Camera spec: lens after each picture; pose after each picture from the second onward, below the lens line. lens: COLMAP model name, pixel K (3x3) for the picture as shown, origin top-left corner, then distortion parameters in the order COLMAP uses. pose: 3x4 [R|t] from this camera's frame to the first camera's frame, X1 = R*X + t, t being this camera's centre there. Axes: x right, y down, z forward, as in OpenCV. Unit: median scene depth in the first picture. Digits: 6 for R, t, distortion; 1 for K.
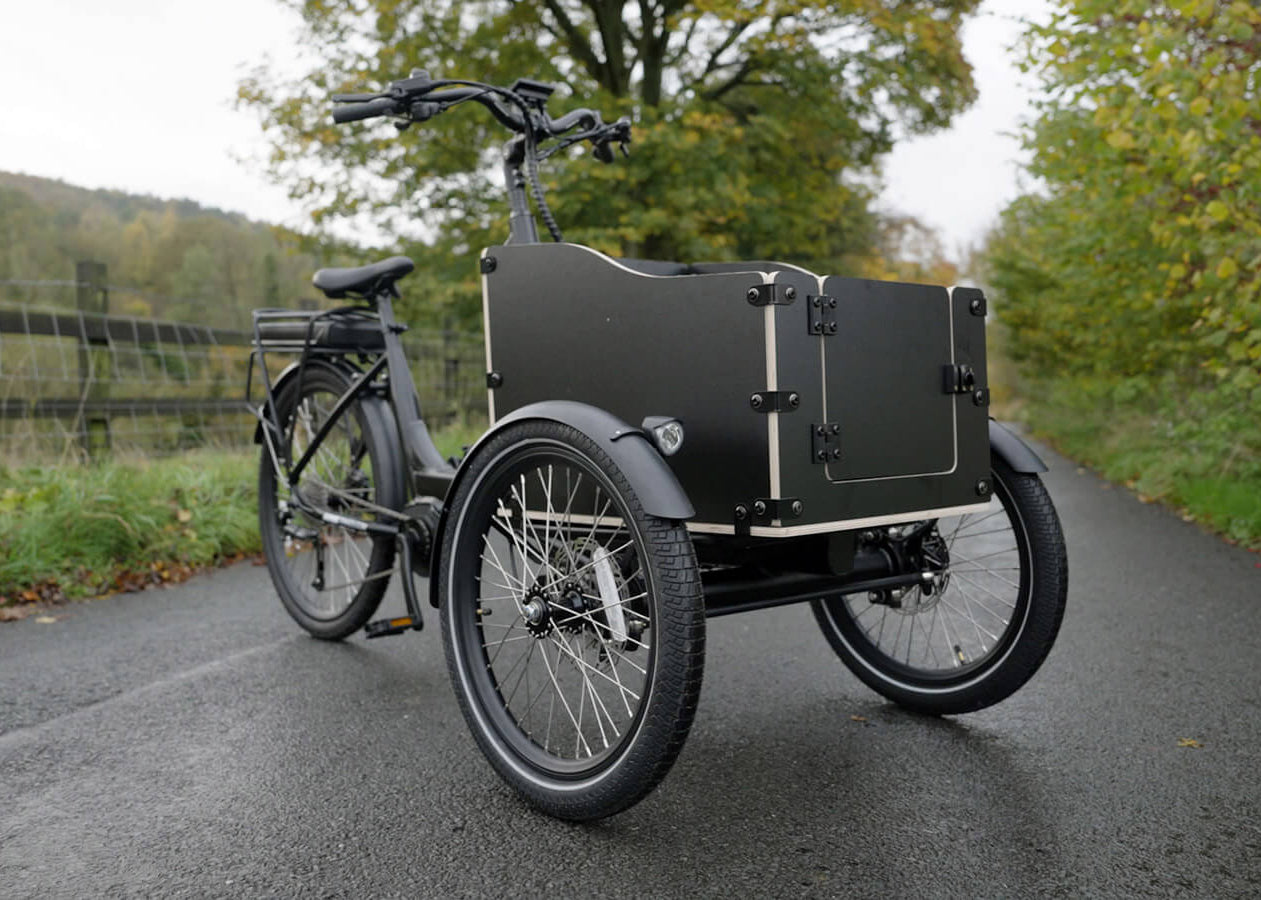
lens RADIAL K [[1382.3, 0, 449.6], [0, 1382.3, 364.0], [0, 0, 1]] dist [-0.004899, -0.021086]
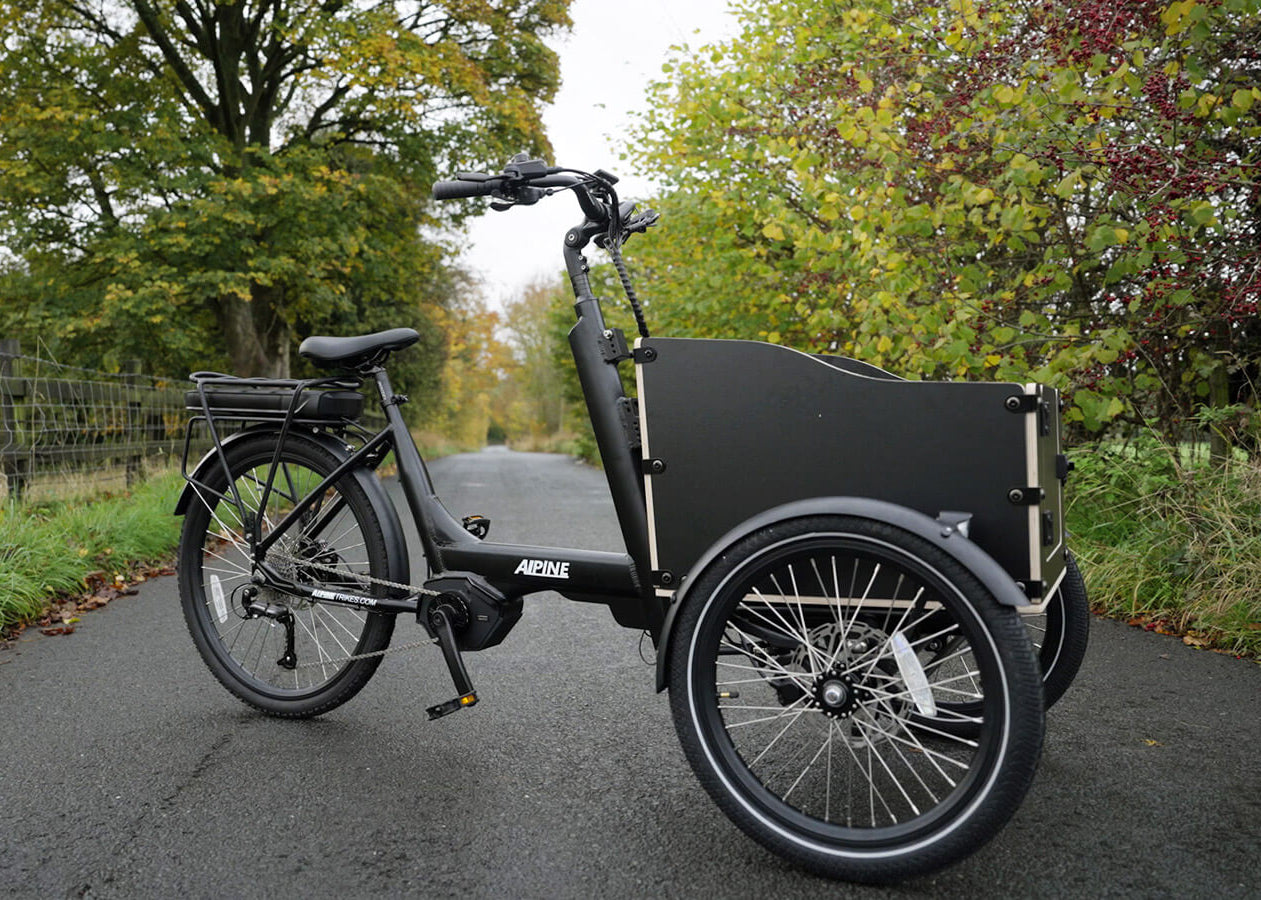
lens RADIAL K [[1278.9, 0, 557.1], [0, 1278.9, 405.2], [0, 0, 1]] dist [-0.009136, -0.005383]
pose [[0.894777, 0.003929, 0.446497, -0.257336], [-0.009024, 0.999916, 0.009285, -0.023690], [-0.446423, -0.012337, 0.894737, 0.094436]]
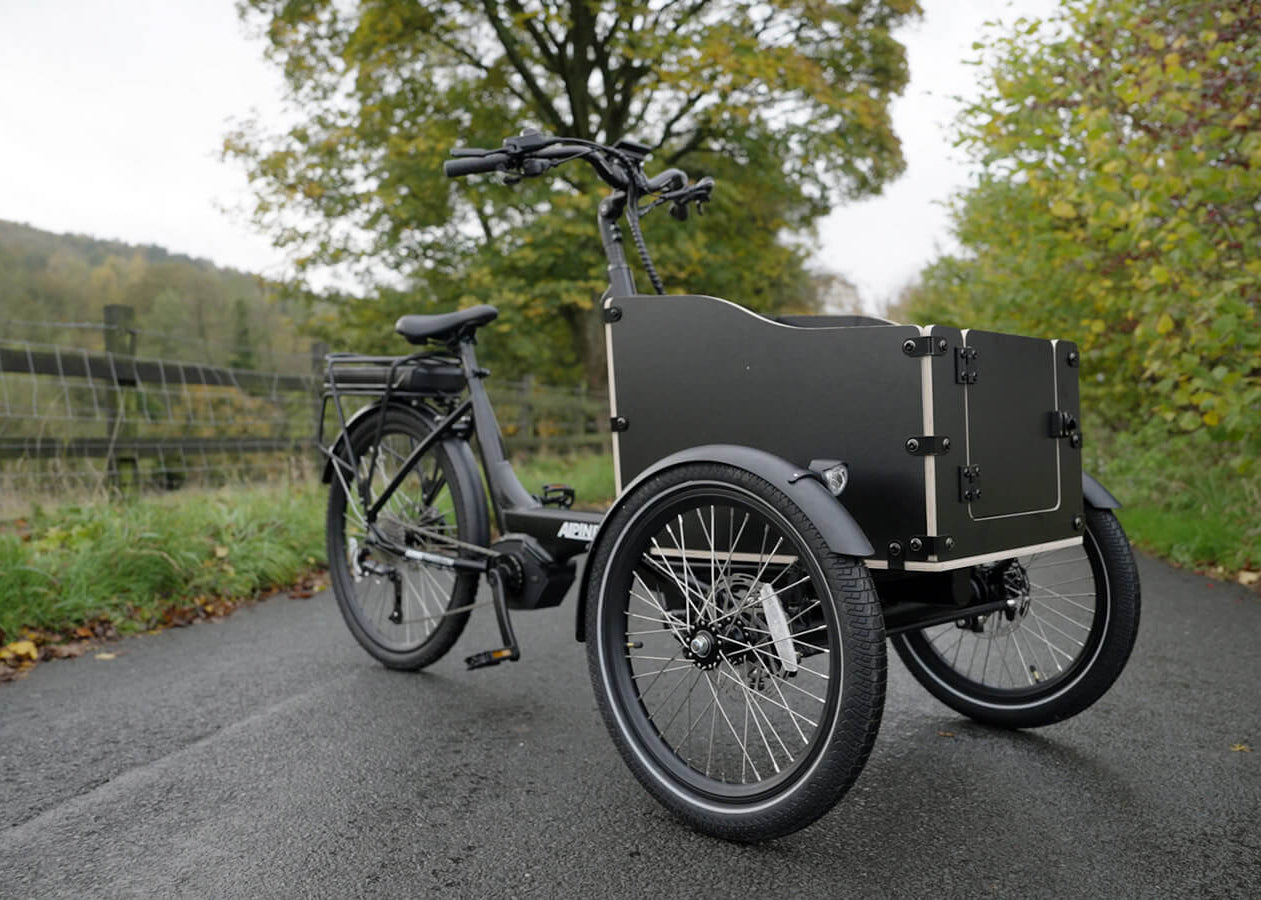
lens RADIAL K [[1278.9, 0, 557.1], [0, 1278.9, 405.2], [0, 0, 1]] dist [-0.009136, -0.005383]
pose [[0.991825, 0.003627, 0.127554, -0.077387], [-0.003715, 0.999993, 0.000447, -0.001626], [-0.127552, -0.000917, 0.991831, 0.021137]]
